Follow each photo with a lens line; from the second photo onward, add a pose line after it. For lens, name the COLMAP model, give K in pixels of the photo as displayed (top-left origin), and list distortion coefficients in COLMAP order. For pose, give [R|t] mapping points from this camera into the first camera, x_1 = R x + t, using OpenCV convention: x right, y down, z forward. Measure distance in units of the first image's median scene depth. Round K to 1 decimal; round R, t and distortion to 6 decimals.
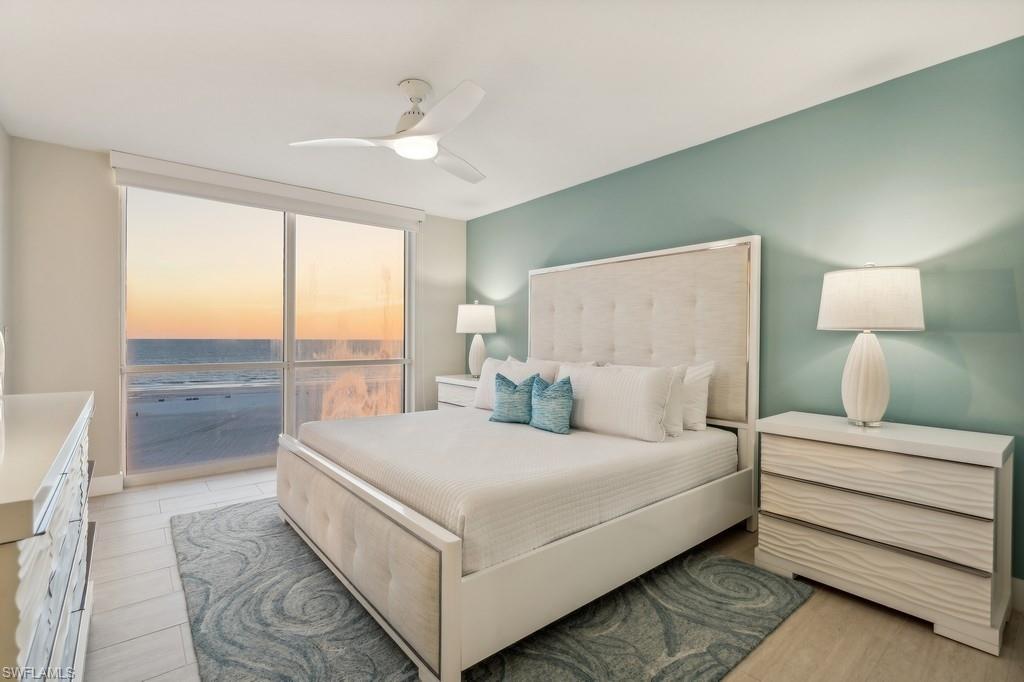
lens RADIAL K [[467.9, 0, 494.9], [0, 467.9, 342.2], [0, 0, 1]] dist [0.000690, 0.000075]
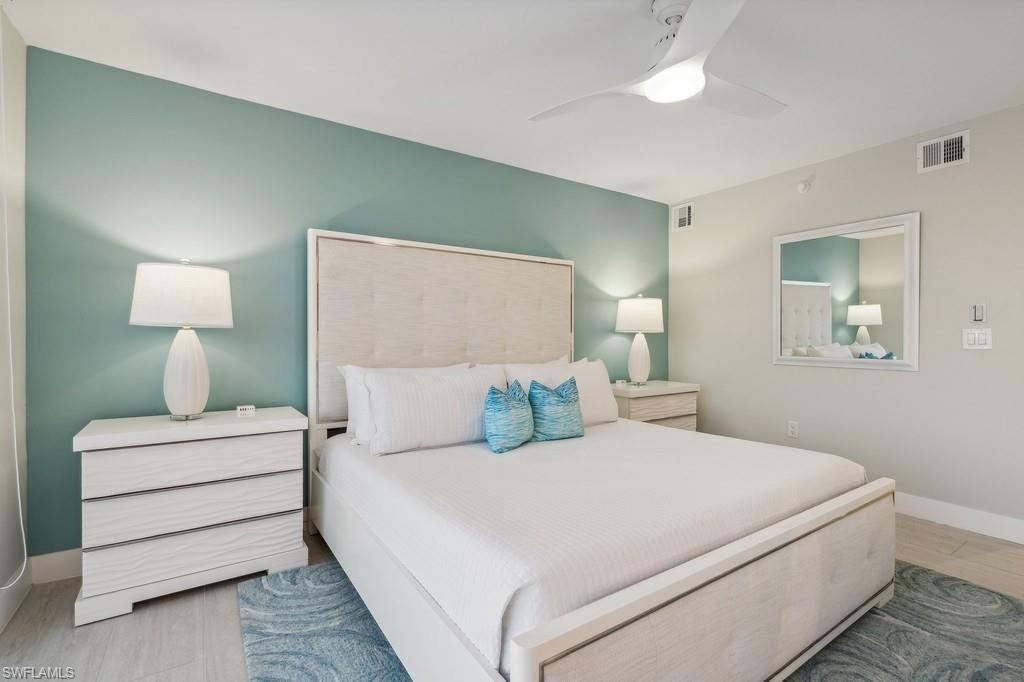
lens RADIAL K [[466.9, 0, 512.1], [0, 466.9, 353.3], [0, 0, 1]] dist [-0.001213, -0.000258]
pose [[0.083331, -0.041425, 0.995661, -0.178170], [0.007335, 0.999134, 0.040956, -0.003435], [-0.996495, 0.003890, 0.083562, 0.228664]]
